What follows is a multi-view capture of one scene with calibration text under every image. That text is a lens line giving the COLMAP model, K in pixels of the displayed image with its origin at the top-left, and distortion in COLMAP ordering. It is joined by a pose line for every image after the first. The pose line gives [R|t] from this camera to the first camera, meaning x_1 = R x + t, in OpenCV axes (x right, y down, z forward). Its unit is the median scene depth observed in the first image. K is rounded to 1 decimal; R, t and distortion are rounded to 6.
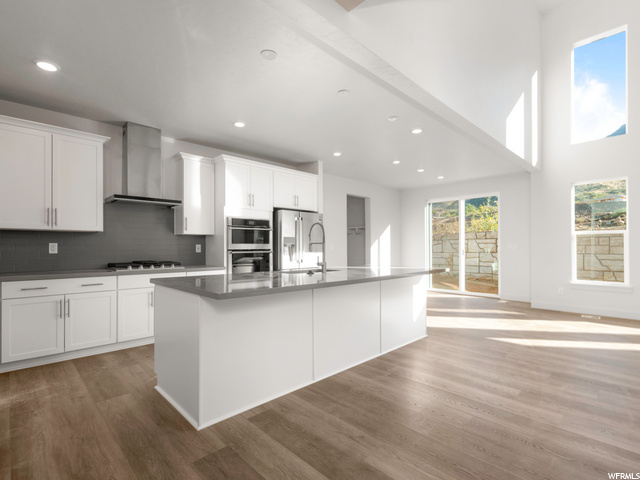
lens RADIAL K [[316.9, 0, 320.0], [0, 316.9, 240.0], [0, 0, 1]] dist [-0.000591, 0.000193]
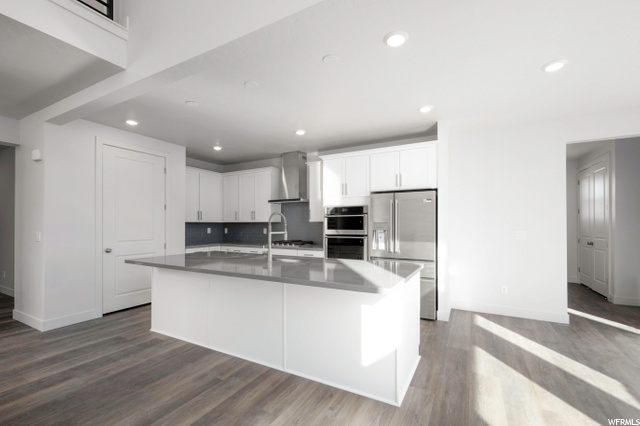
lens RADIAL K [[280.8, 0, 323.2], [0, 280.8, 223.8], [0, 0, 1]] dist [0.000858, -0.000382]
pose [[0.299533, -0.001474, -0.954085, 0.689699], [0.018948, 0.999811, 0.004404, -0.014418], [0.953898, -0.019398, 0.299504, 0.667991]]
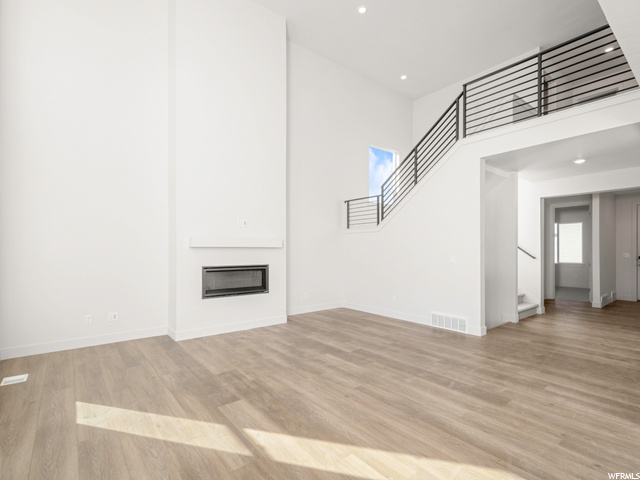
lens RADIAL K [[316.9, 0, 320.0], [0, 316.9, 240.0], [0, 0, 1]] dist [-0.000591, 0.000193]
pose [[-0.995440, 0.001242, 0.095377, 0.754995], [-0.002929, 0.999045, -0.043586, -0.010417], [-0.095340, -0.043667, -0.994487, 1.271759]]
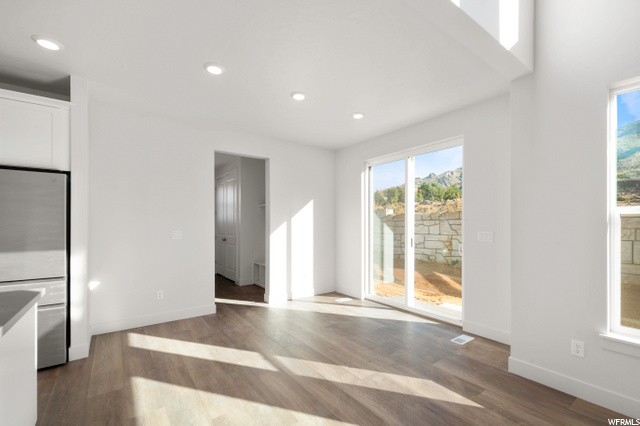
lens RADIAL K [[280.8, 0, 323.2], [0, 280.8, 223.8], [0, 0, 1]] dist [0.000858, -0.000382]
pose [[0.991085, 0.001066, -0.133226, 0.593641], [0.001455, 0.999822, 0.018820, -0.012805], [0.133222, -0.018846, 0.990907, 0.734748]]
